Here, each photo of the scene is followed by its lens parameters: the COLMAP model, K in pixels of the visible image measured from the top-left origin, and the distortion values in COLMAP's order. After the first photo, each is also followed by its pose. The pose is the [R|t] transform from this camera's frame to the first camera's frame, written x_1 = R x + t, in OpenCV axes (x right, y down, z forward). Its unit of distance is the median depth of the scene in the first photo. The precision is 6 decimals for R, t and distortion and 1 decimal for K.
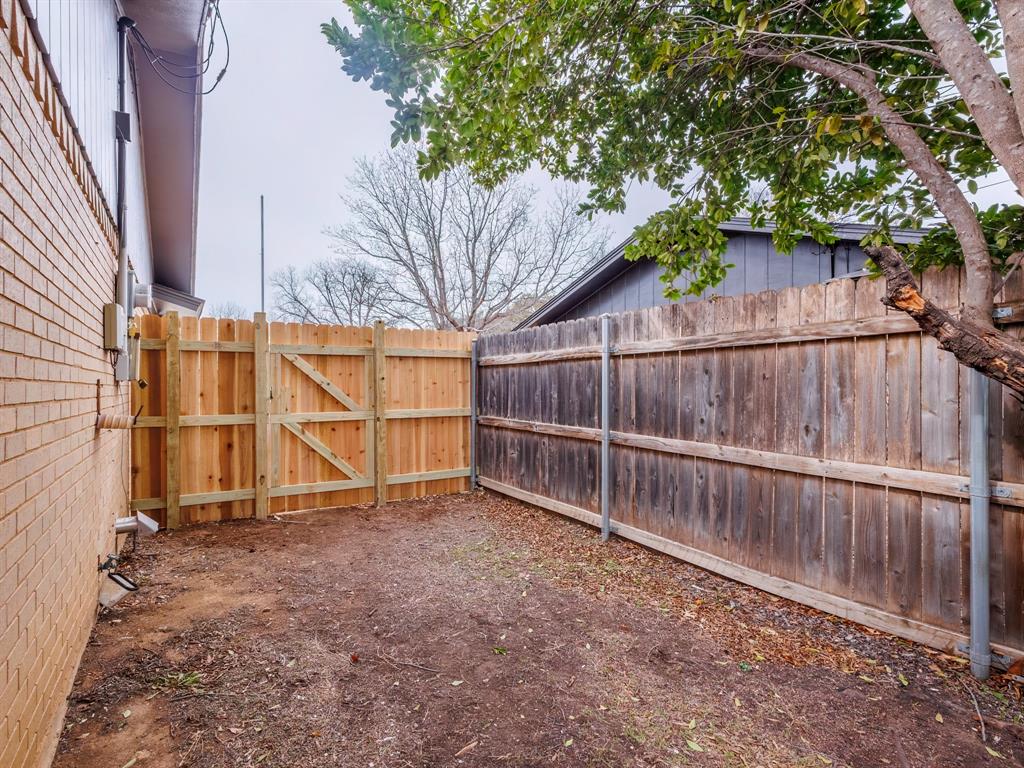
lens RADIAL K [[511.5, 0, 510.3], [0, 511.5, 381.9], [0, 0, 1]] dist [0.000661, 0.000177]
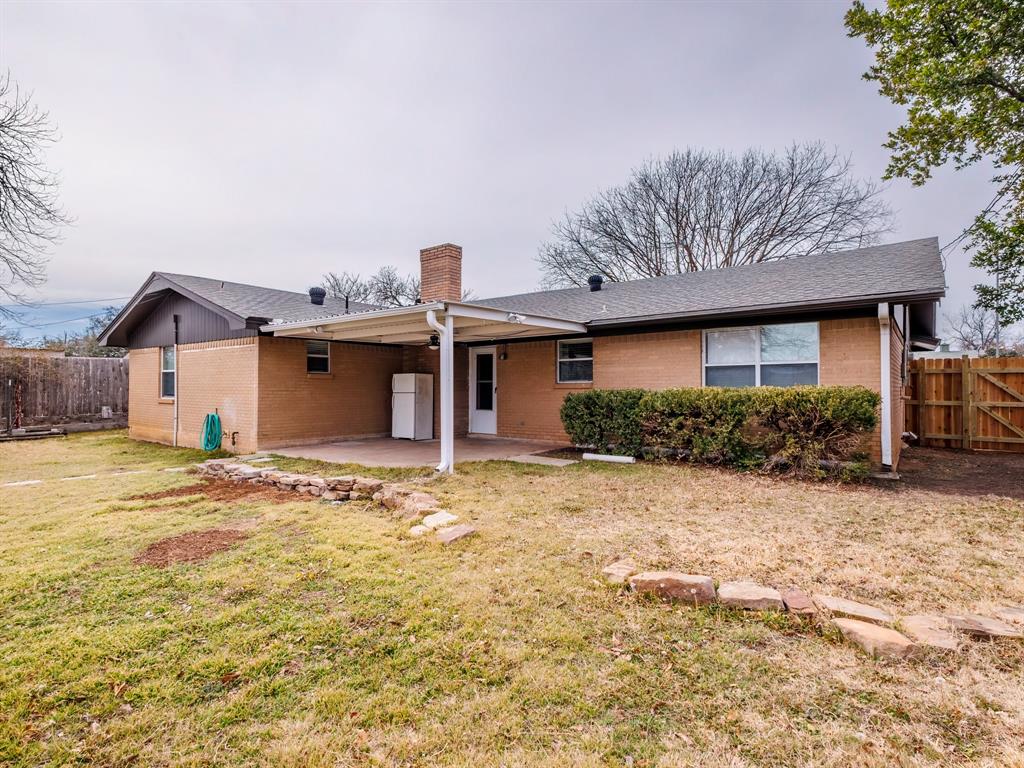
lens RADIAL K [[511.5, 0, 510.3], [0, 511.5, 381.9], [0, 0, 1]] dist [0.000661, 0.000177]
pose [[0.309480, -0.002108, -0.950904, 0.992372], [-0.001575, 0.999995, -0.002729, -0.010783], [0.950905, 0.002342, 0.309475, -1.530518]]
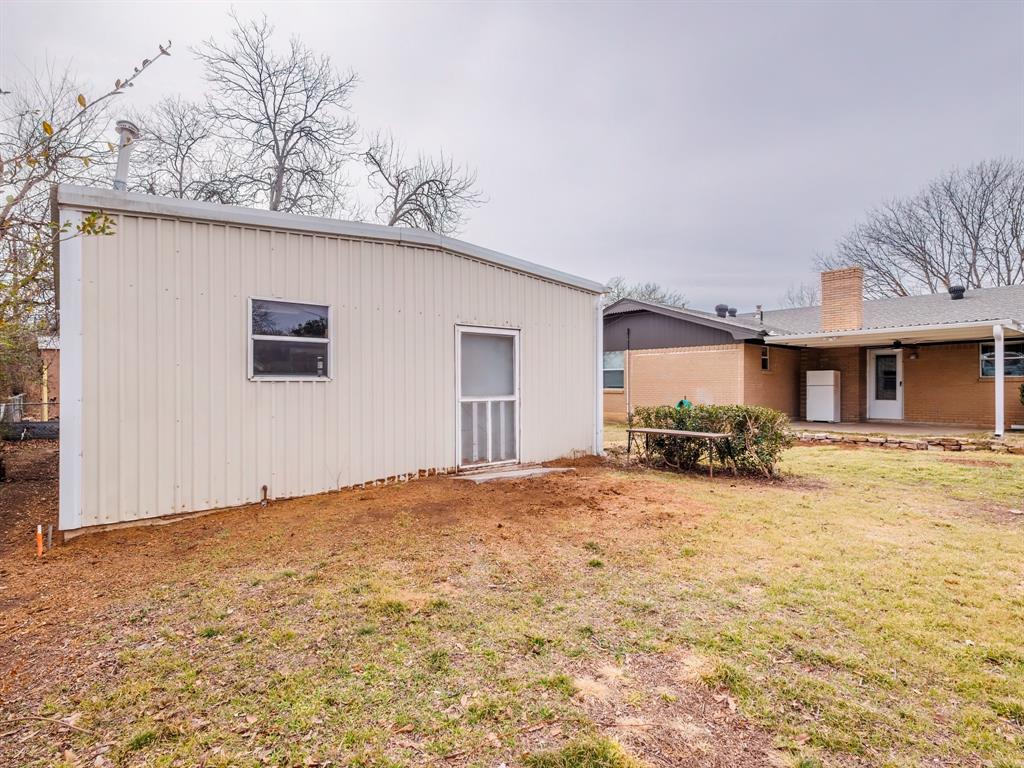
lens RADIAL K [[511.5, 0, 510.3], [0, 511.5, 381.9], [0, 0, 1]] dist [0.000661, 0.000177]
pose [[0.119549, 0.003880, -0.992821, 1.249381], [-0.000974, 0.999992, 0.003790, -0.002369], [0.992828, 0.000514, 0.119551, -2.842340]]
